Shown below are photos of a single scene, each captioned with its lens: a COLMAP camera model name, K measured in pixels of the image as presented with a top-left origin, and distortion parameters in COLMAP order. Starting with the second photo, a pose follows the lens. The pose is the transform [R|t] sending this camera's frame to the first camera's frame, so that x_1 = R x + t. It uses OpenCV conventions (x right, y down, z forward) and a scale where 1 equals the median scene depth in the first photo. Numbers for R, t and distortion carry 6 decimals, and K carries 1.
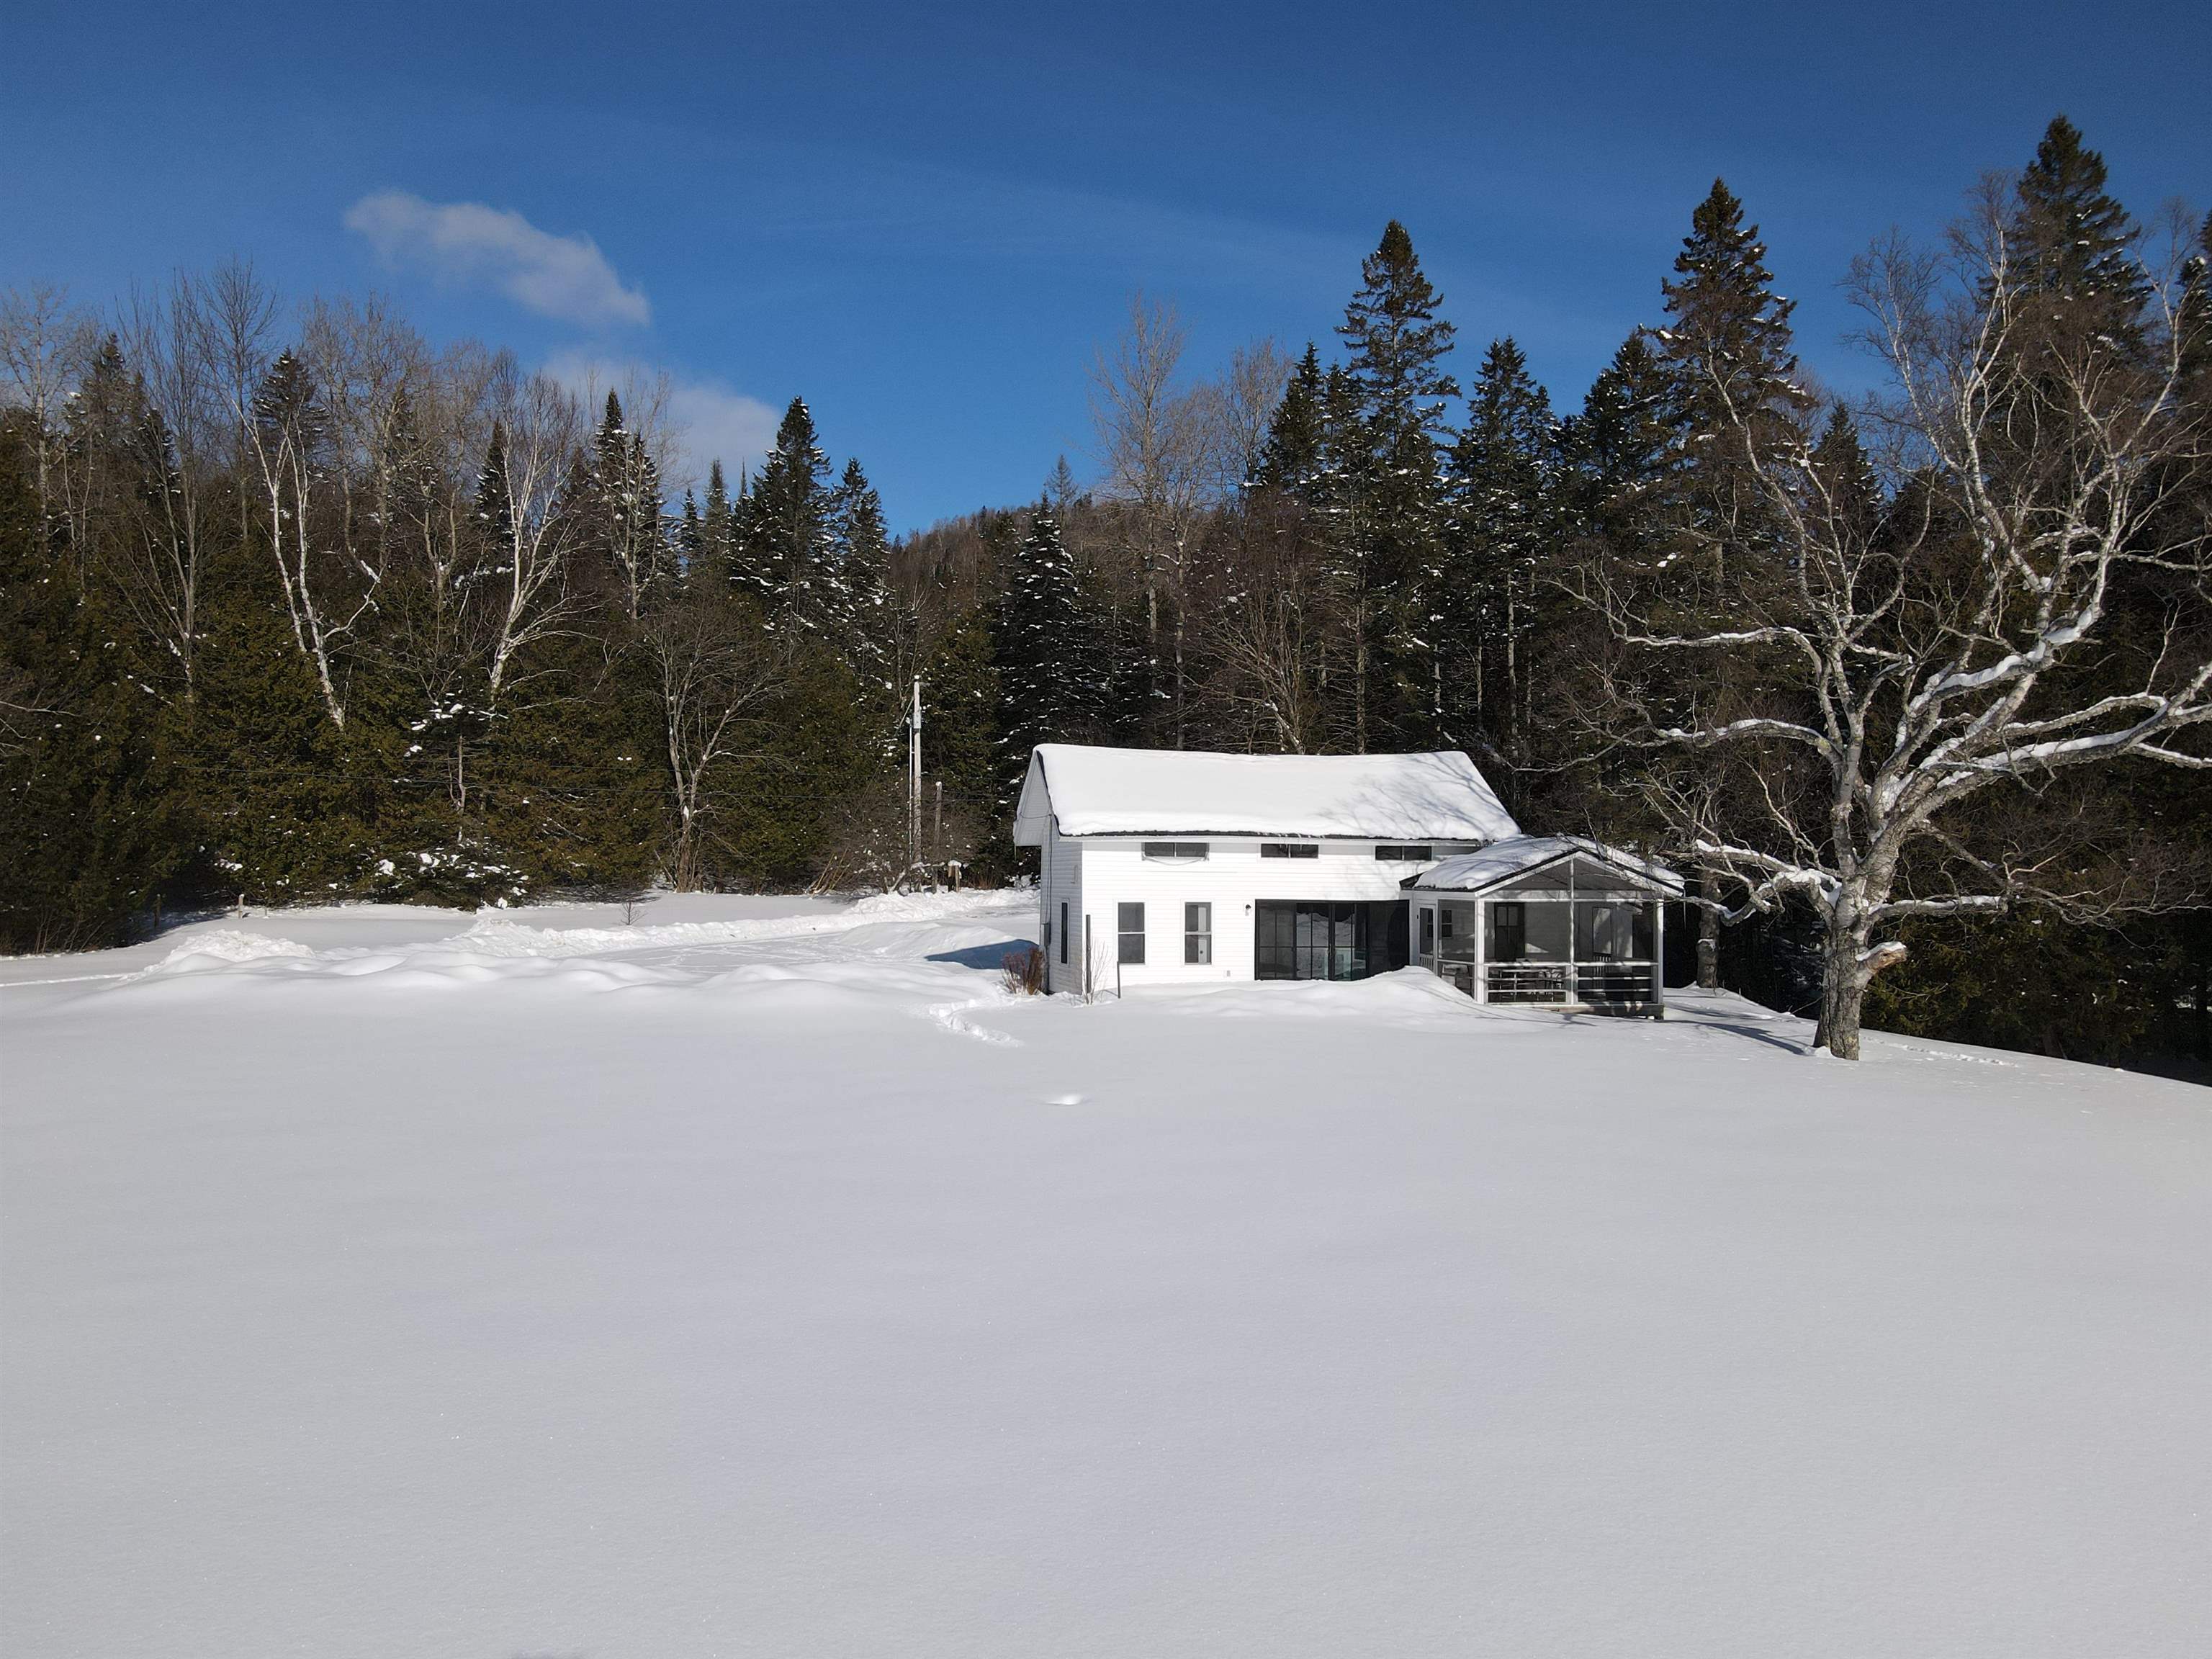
lens RADIAL K [[1618.3, 0, 1106.0], [0, 1618.3, 829.5], [0, 0, 1]] dist [-0.003417, 0.054493]
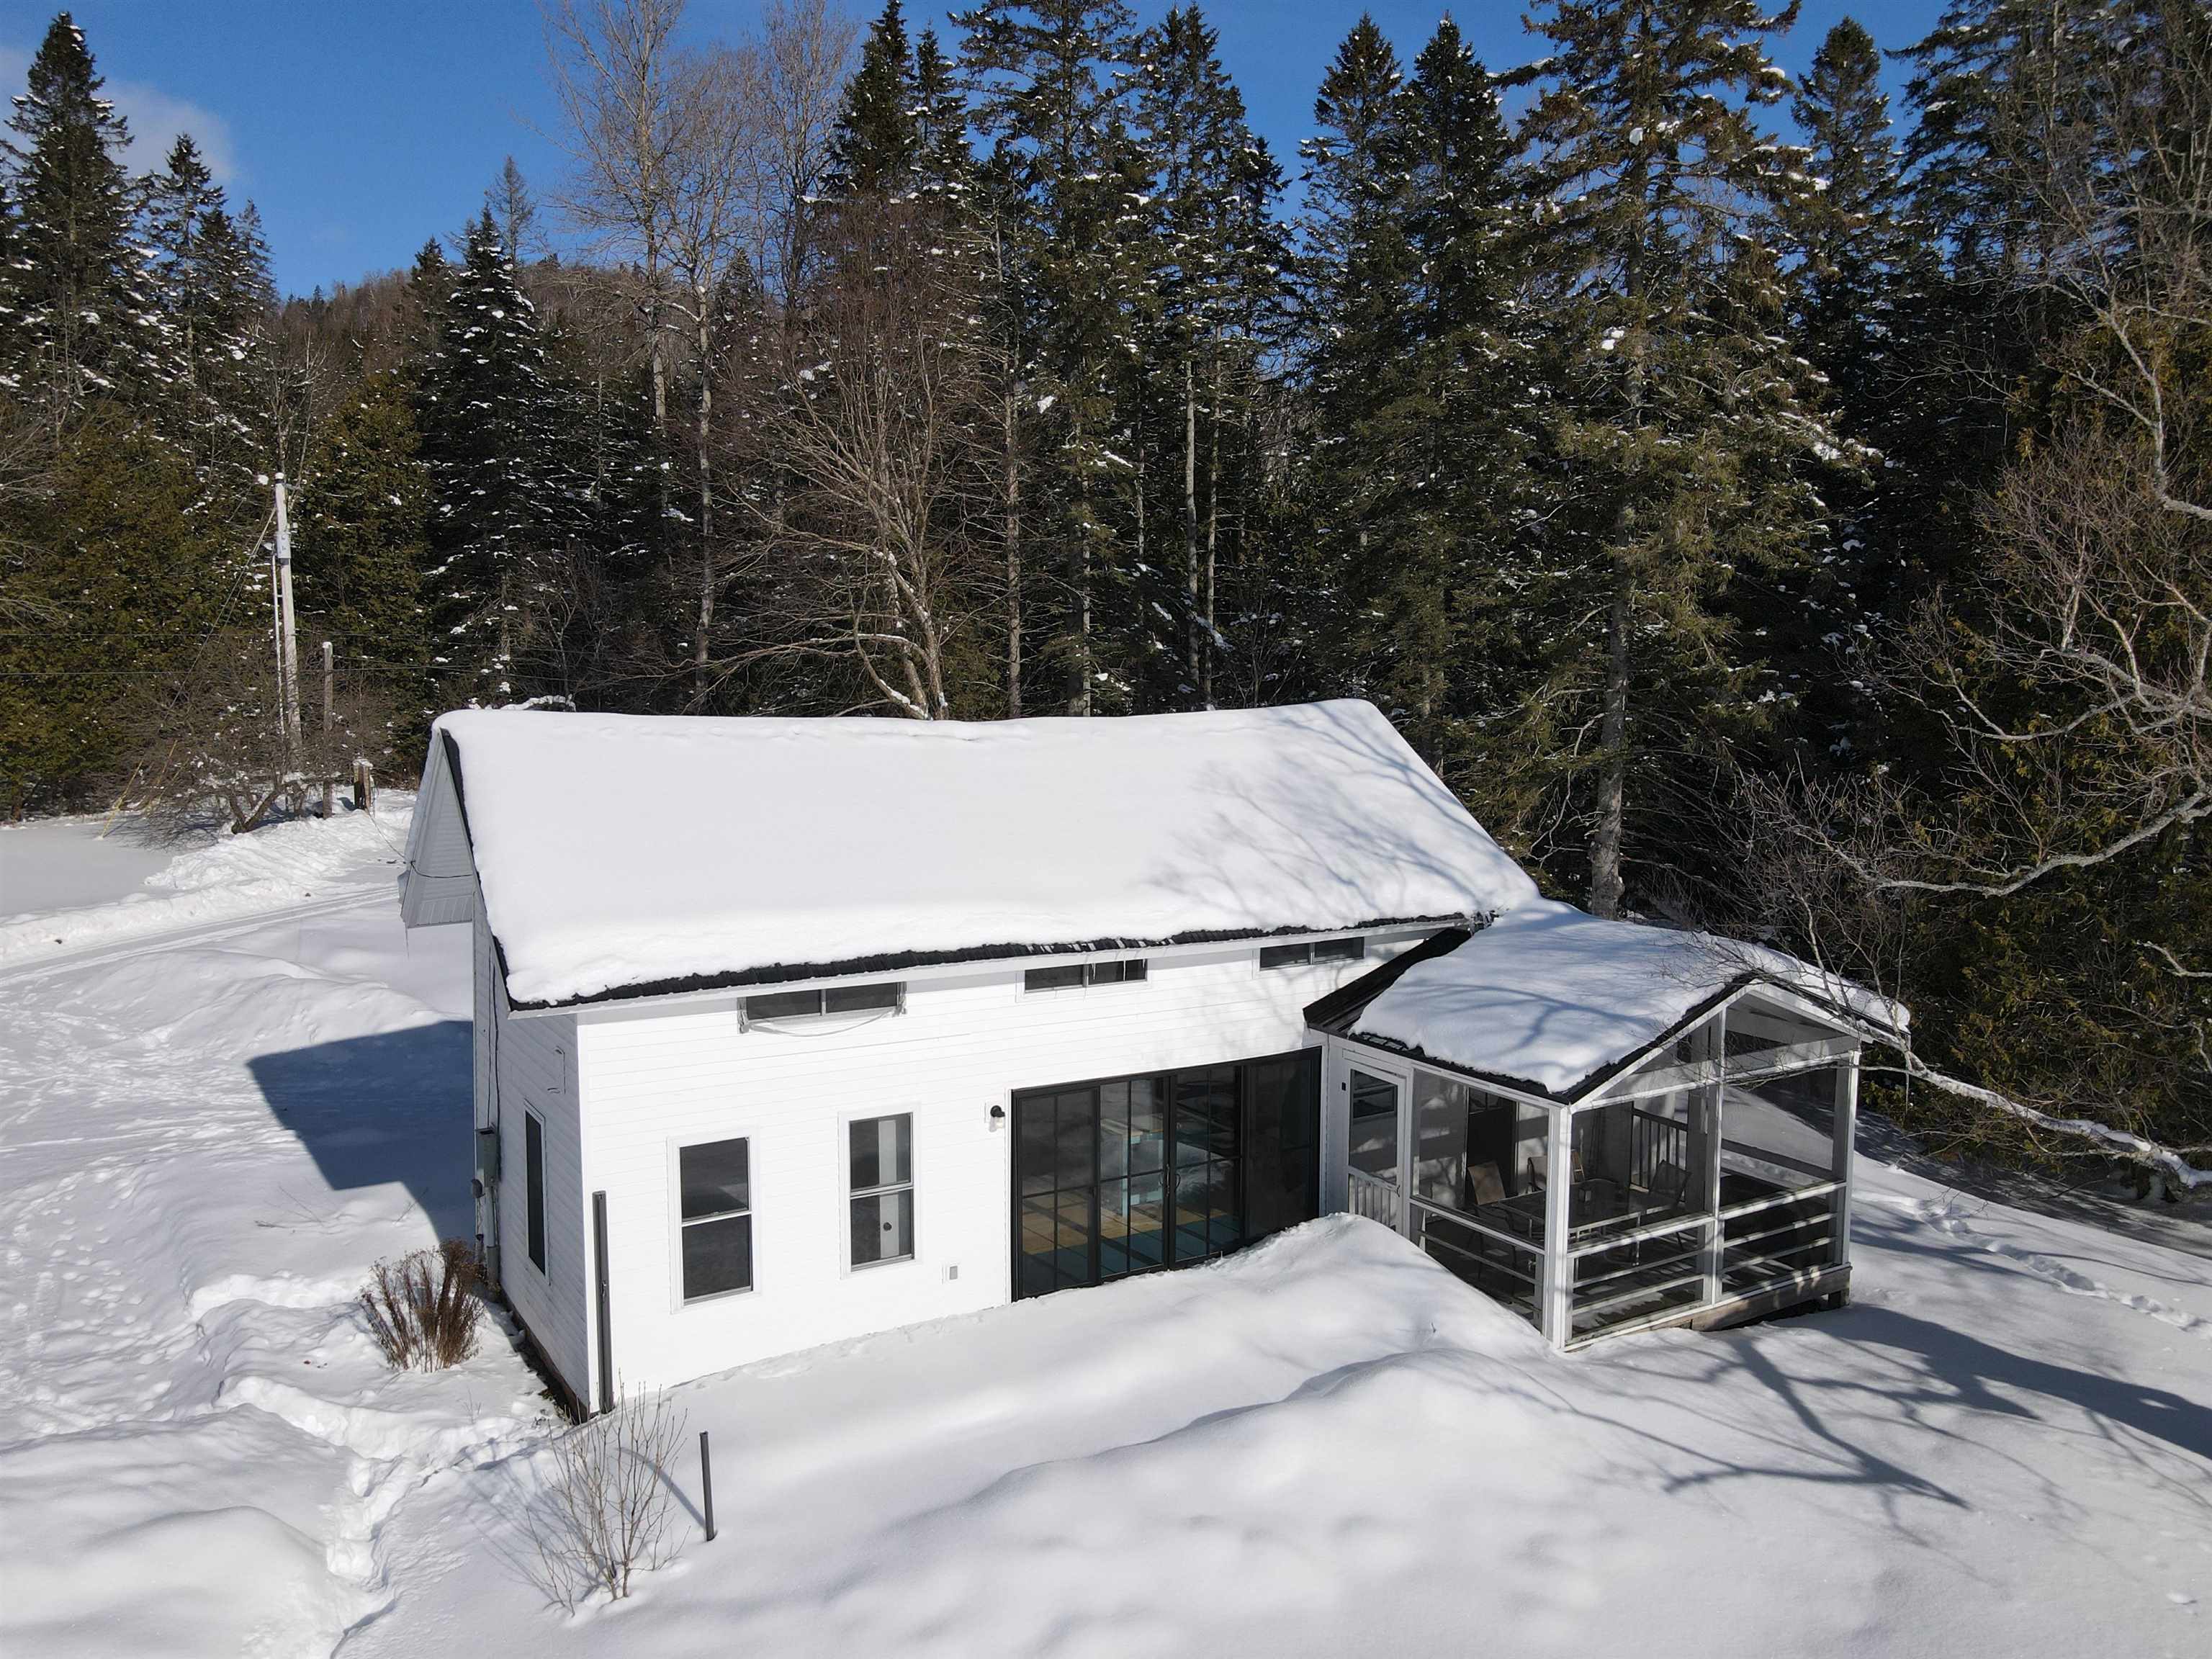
lens RADIAL K [[1618.3, 0, 1106.0], [0, 1618.3, 829.5], [0, 0, 1]] dist [-0.003417, 0.054493]
pose [[0.952845, -0.031328, 0.301837, -0.005836], [-0.005661, 0.992649, 0.120899, -0.046890], [-0.303406, -0.116907, 0.945663, 0.374493]]
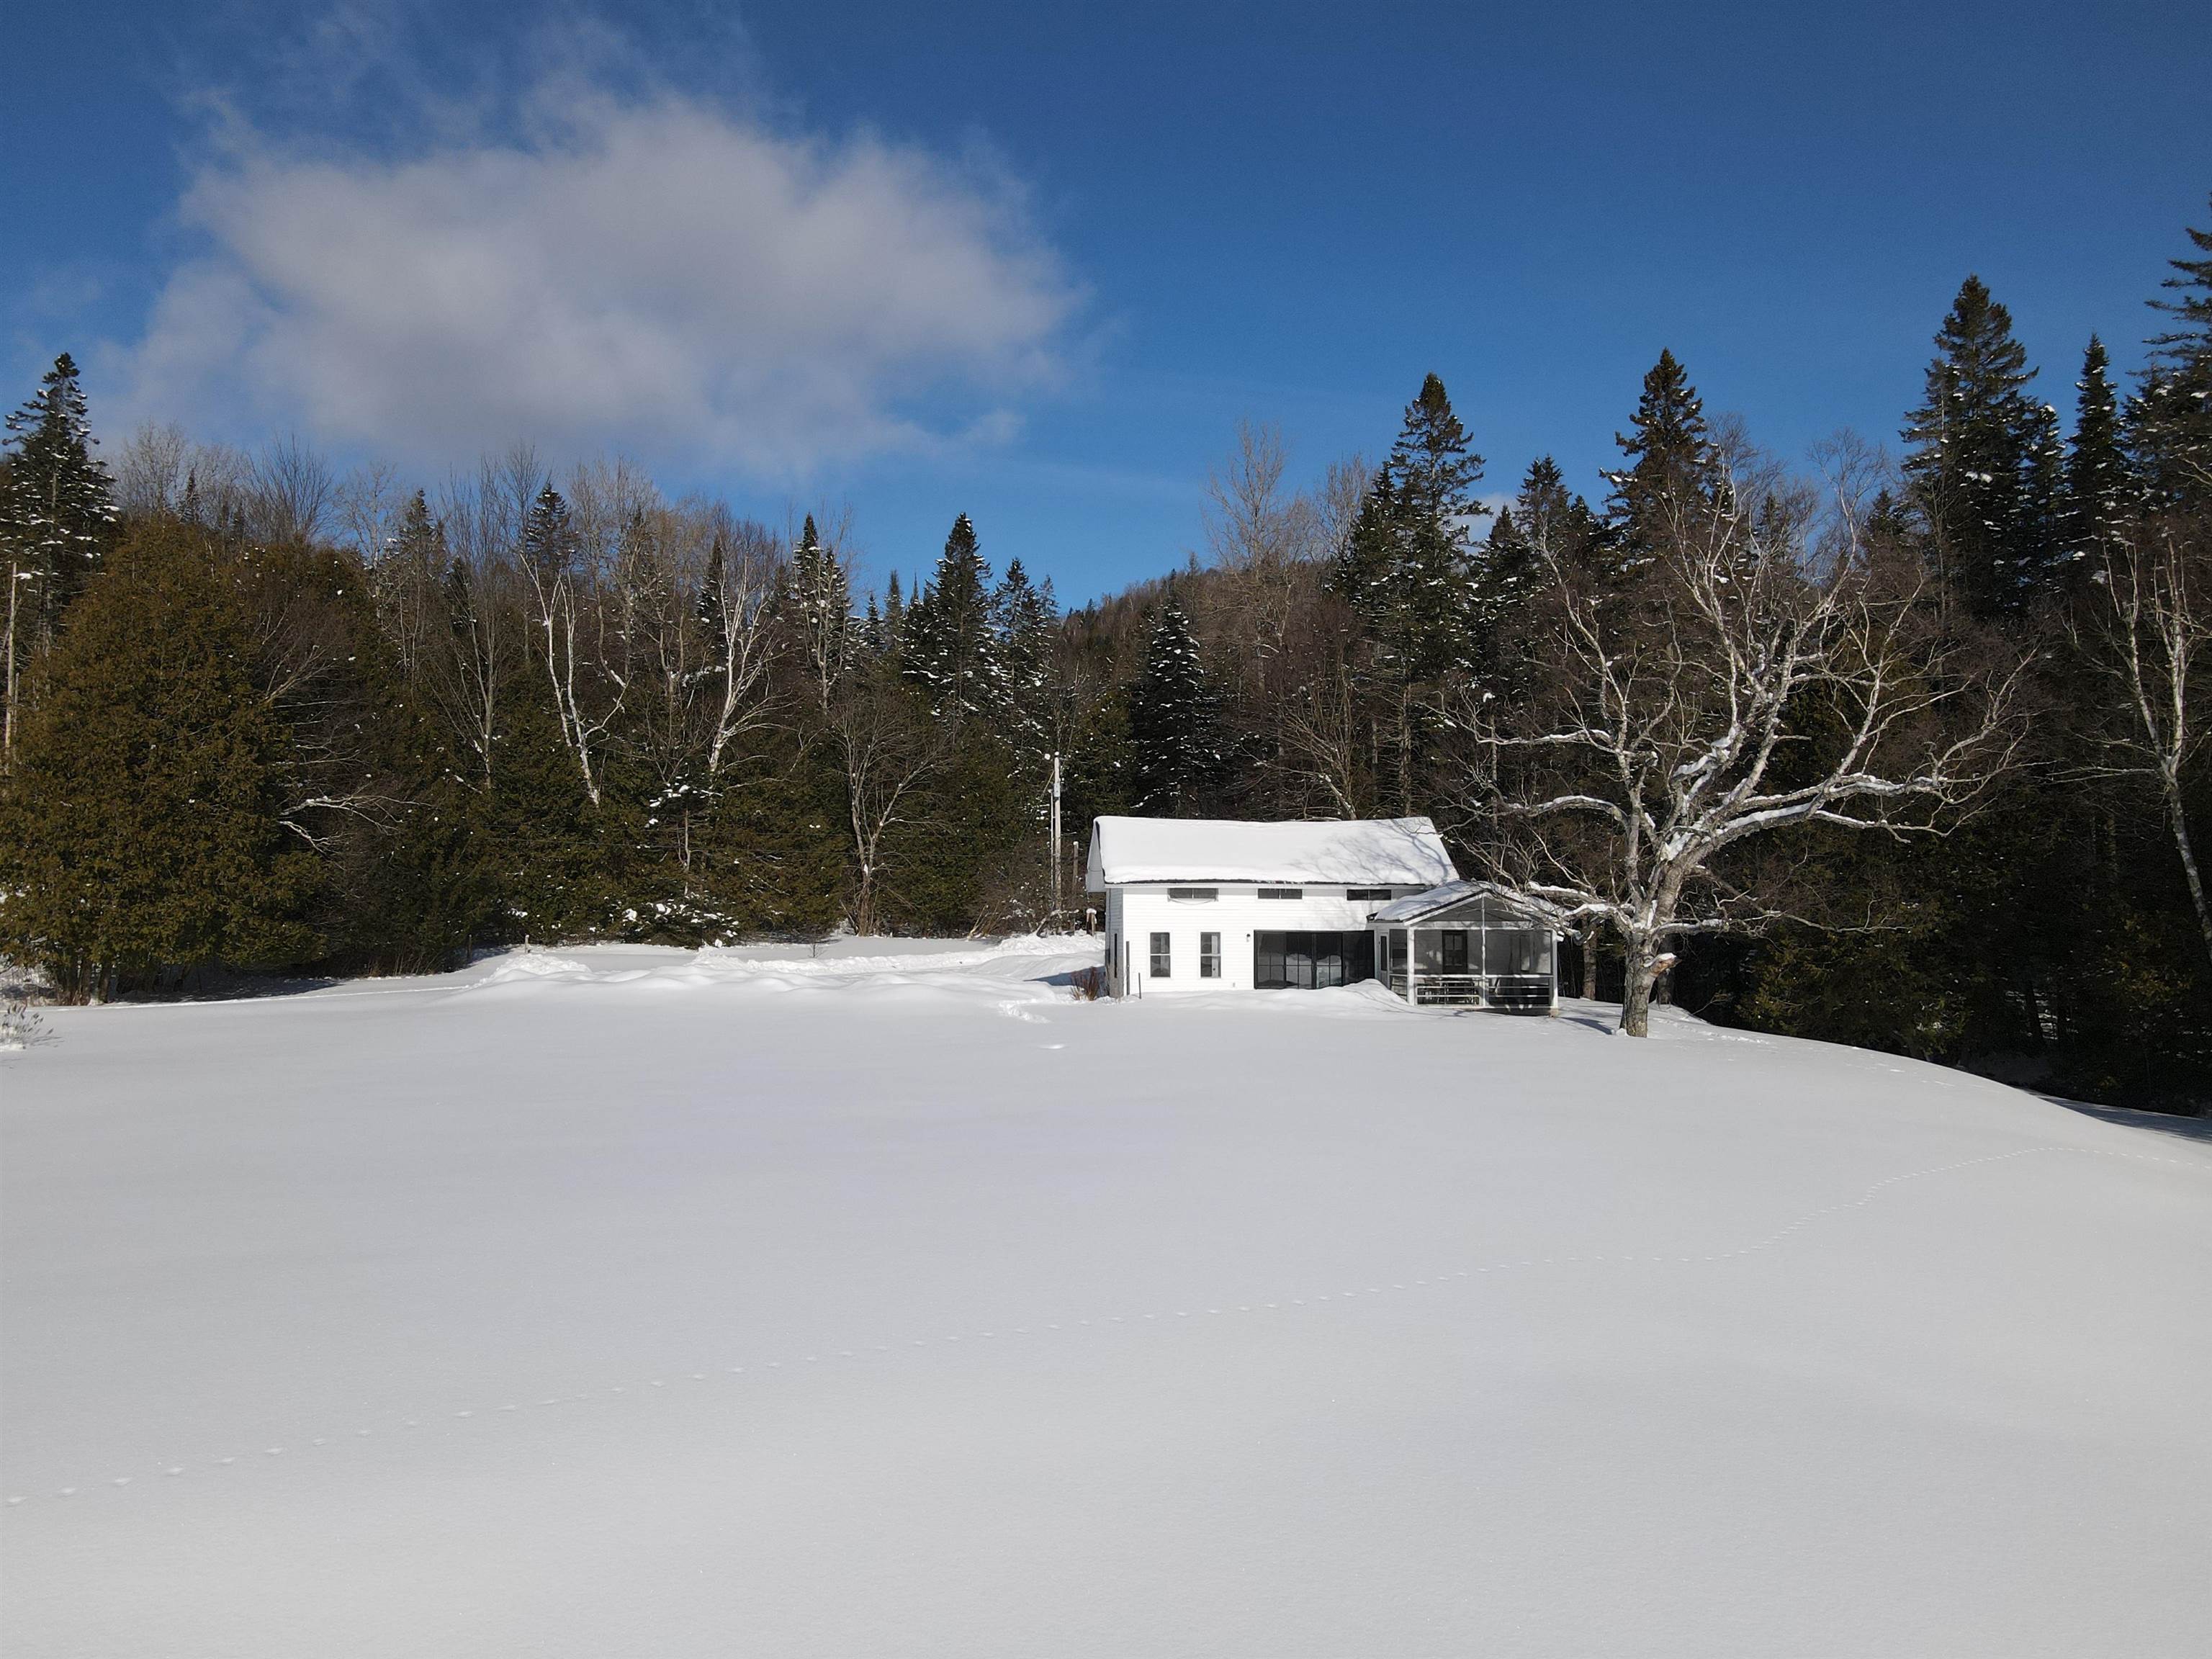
lens RADIAL K [[1618.3, 0, 1106.0], [0, 1618.3, 829.5], [0, 0, 1]] dist [-0.003417, 0.054493]
pose [[0.992298, -0.012128, -0.123282, 0.085289], [0.007937, 0.999376, -0.034428, 0.003205], [0.123623, 0.033184, 0.991774, -0.221028]]
